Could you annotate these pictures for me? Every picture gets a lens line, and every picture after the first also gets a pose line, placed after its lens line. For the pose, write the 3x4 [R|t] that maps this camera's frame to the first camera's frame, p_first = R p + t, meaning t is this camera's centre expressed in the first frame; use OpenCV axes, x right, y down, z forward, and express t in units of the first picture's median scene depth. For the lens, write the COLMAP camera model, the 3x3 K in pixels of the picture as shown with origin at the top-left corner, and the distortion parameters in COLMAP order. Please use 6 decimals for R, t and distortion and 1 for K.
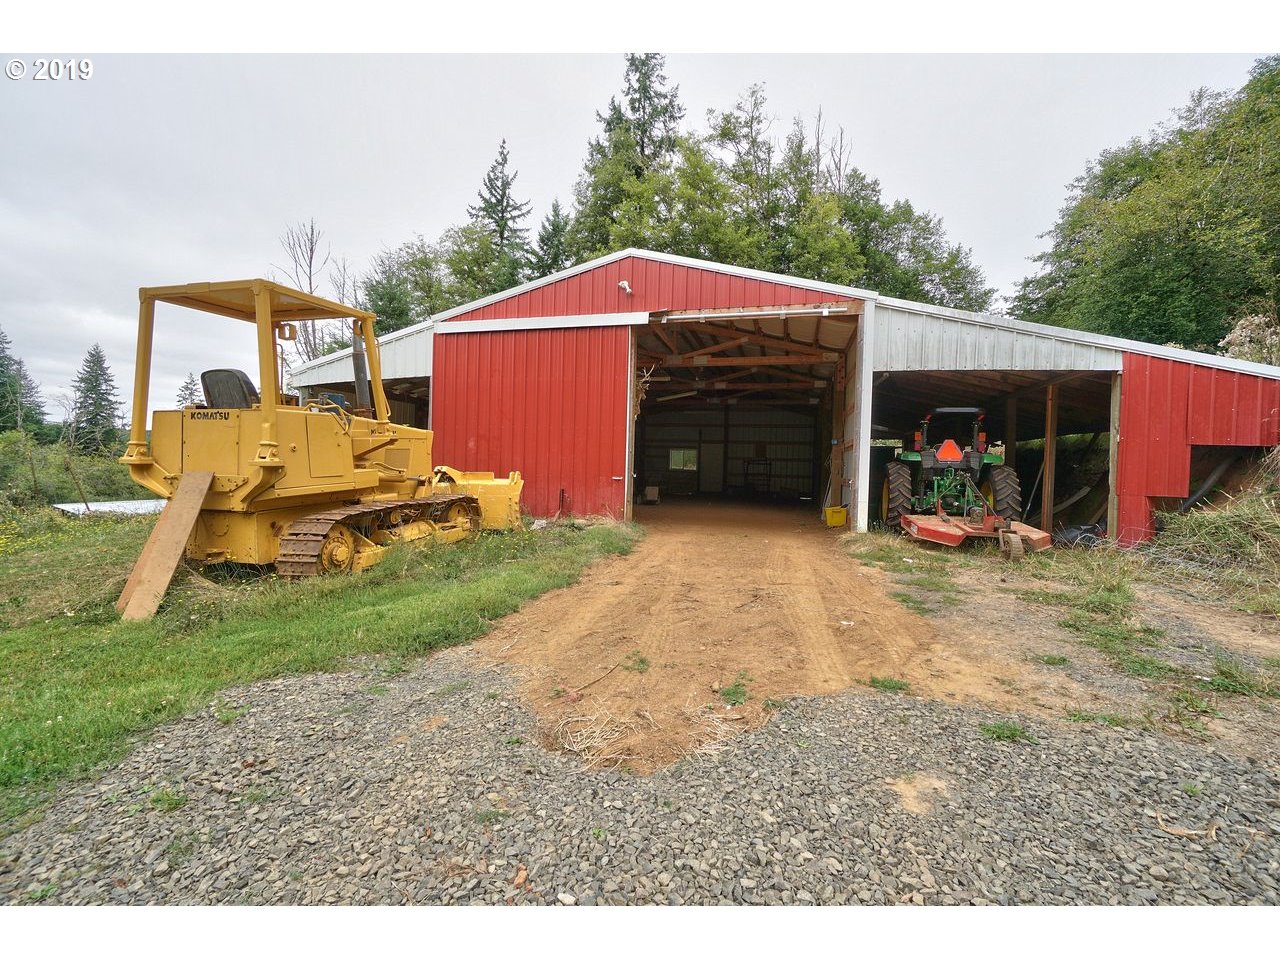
lens RADIAL K [[551.7, 0, 636.0], [0, 551.7, 475.2], [0, 0, 1]] dist [-0.000157, -0.000057]
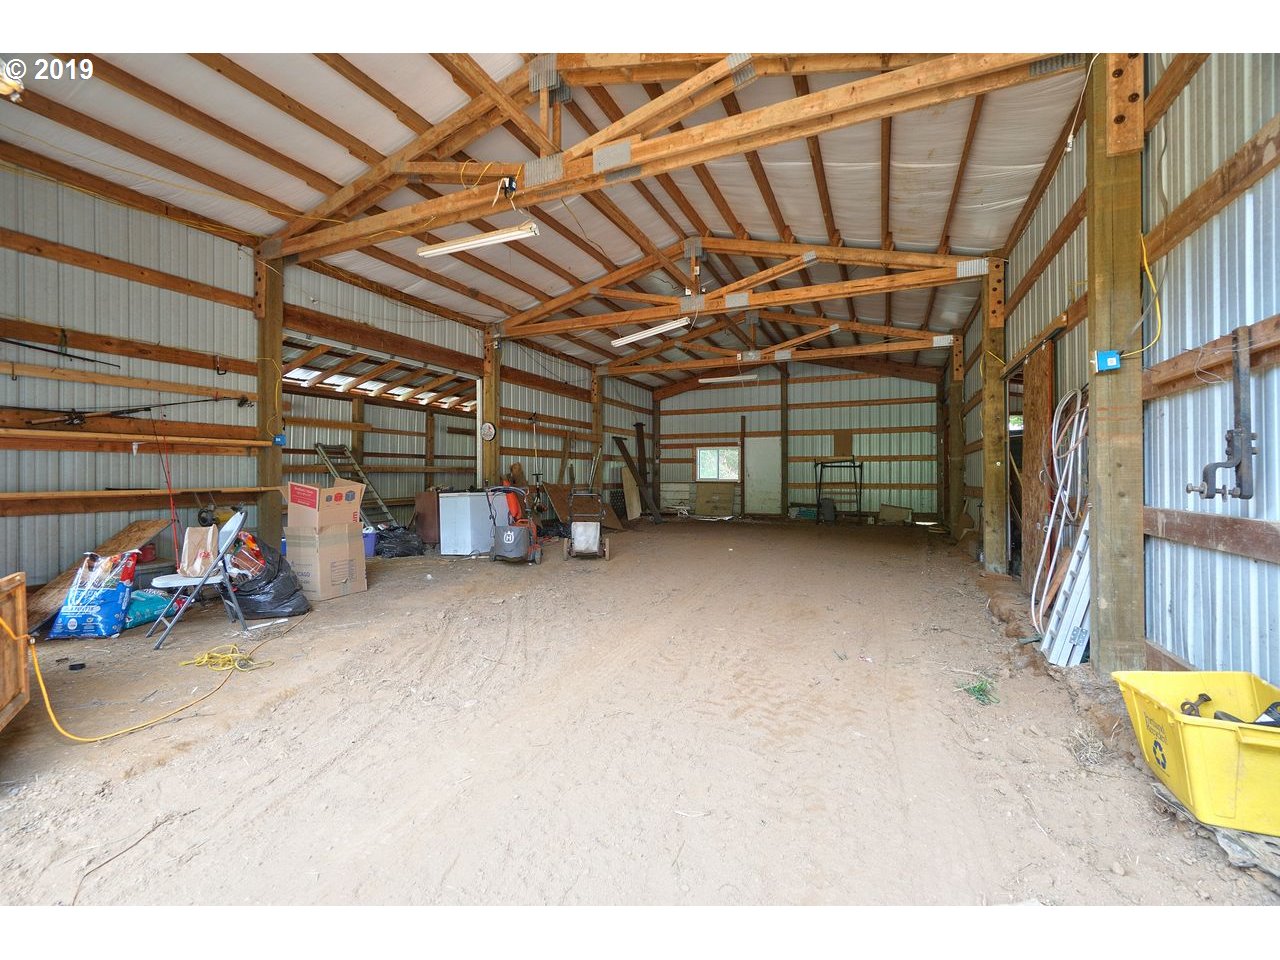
lens RADIAL K [[551.7, 0, 636.0], [0, 551.7, 475.2], [0, 0, 1]] dist [-0.000157, -0.000057]
pose [[0.986445, -0.028079, -0.161670, 0.098051], [0.025283, 0.999493, -0.019329, -0.005340], [0.162130, 0.014980, 0.986656, 0.364702]]
